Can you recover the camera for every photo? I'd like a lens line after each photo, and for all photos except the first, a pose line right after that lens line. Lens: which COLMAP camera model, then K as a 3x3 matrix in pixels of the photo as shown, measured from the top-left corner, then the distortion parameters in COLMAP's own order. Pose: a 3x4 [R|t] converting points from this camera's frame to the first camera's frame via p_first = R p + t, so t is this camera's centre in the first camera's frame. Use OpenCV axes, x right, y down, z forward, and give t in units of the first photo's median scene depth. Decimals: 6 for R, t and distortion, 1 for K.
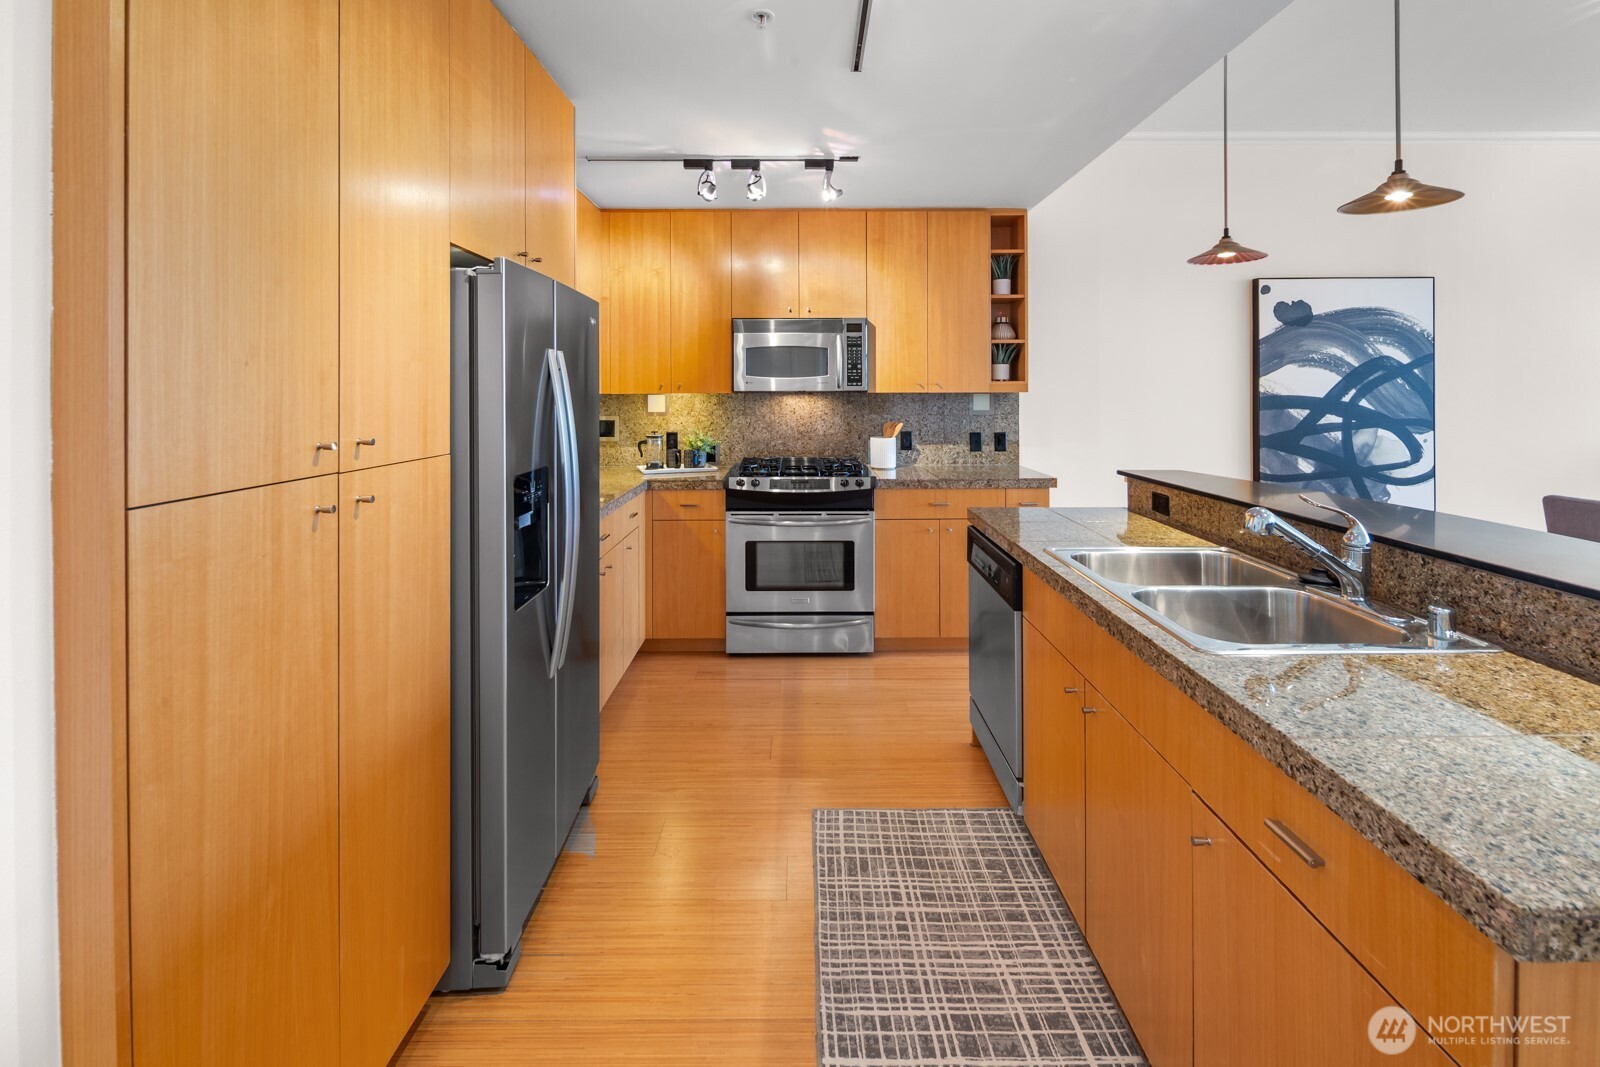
lens RADIAL K [[700.2, 0, 802.4], [0, 700.2, 391.6], [0, 0, 1]] dist [0.006930, -0.004366]
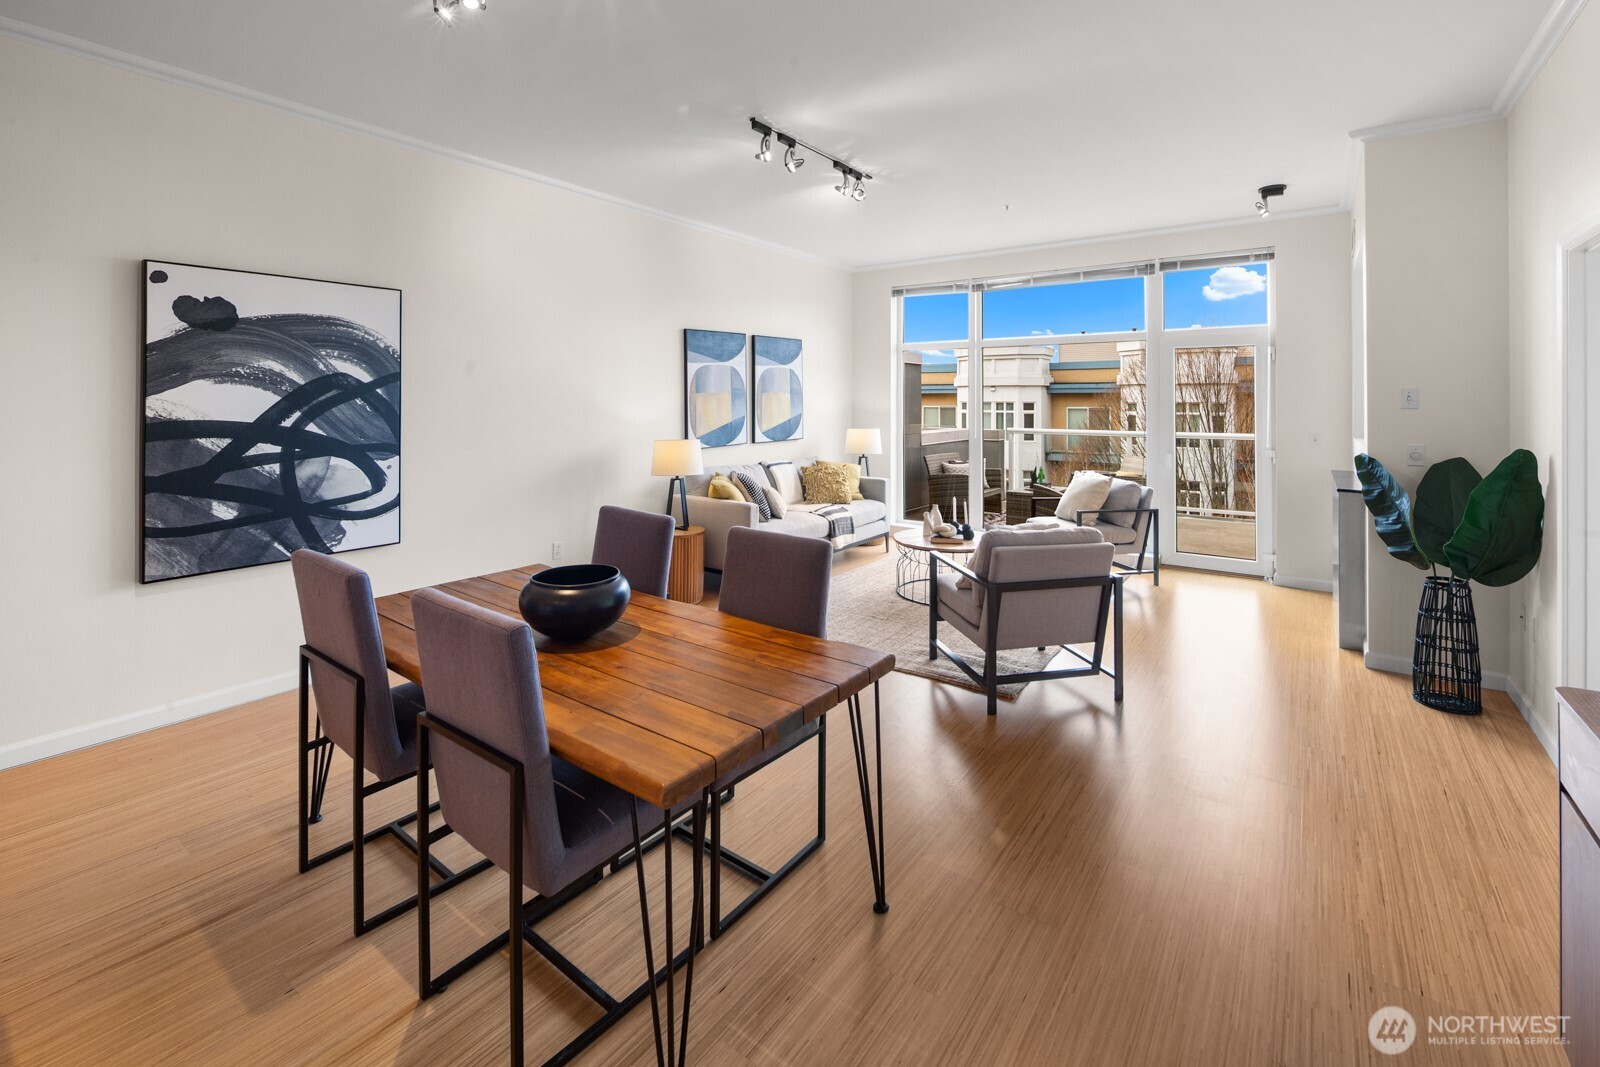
lens RADIAL K [[700.2, 0, 807.7], [0, 700.2, 393.8], [0, 0, 1]] dist [0.006930, -0.004366]
pose [[0.585877, 0.010923, 0.810327, 0.495478], [-0.004299, 0.999937, -0.010370, -0.019686], [-0.810389, 0.002592, 0.585887, 0.022137]]
